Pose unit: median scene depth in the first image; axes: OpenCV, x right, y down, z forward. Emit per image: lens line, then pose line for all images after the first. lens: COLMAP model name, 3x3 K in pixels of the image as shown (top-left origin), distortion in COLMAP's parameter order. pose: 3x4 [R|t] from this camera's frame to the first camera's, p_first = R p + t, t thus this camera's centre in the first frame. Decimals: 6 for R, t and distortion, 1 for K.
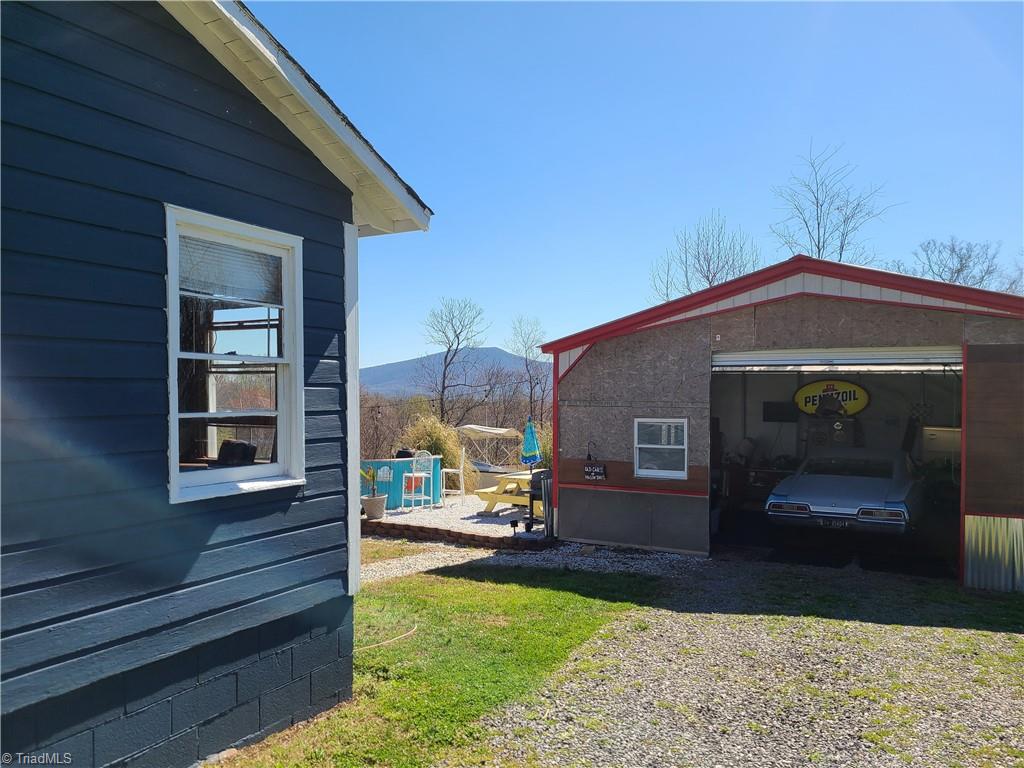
lens RADIAL K [[758.8, 0, 511.2], [0, 758.8, 386.8], [0, 0, 1]] dist [0.048364, 0.002864]
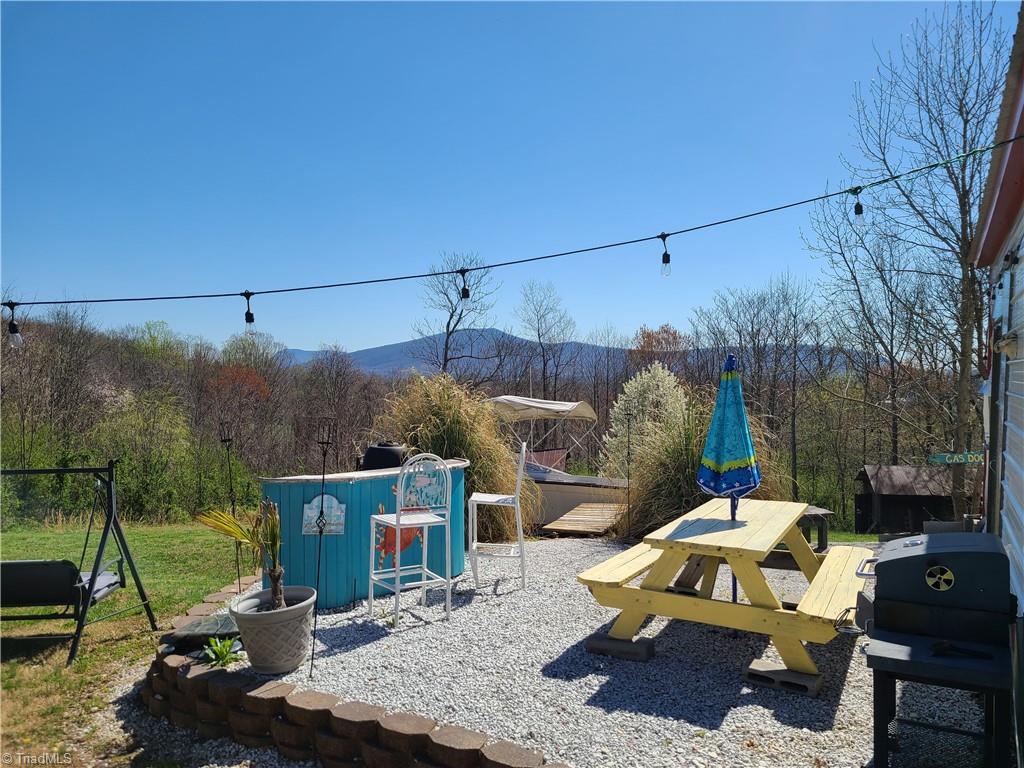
lens RADIAL K [[758.8, 0, 513.6], [0, 758.8, 385.2], [0, 0, 1]] dist [0.048364, 0.002864]
pose [[0.999972, -0.005261, 0.005288, -0.069120], [0.005141, 0.999732, 0.022567, 0.039257], [-0.005406, -0.022539, 0.999731, 0.586117]]
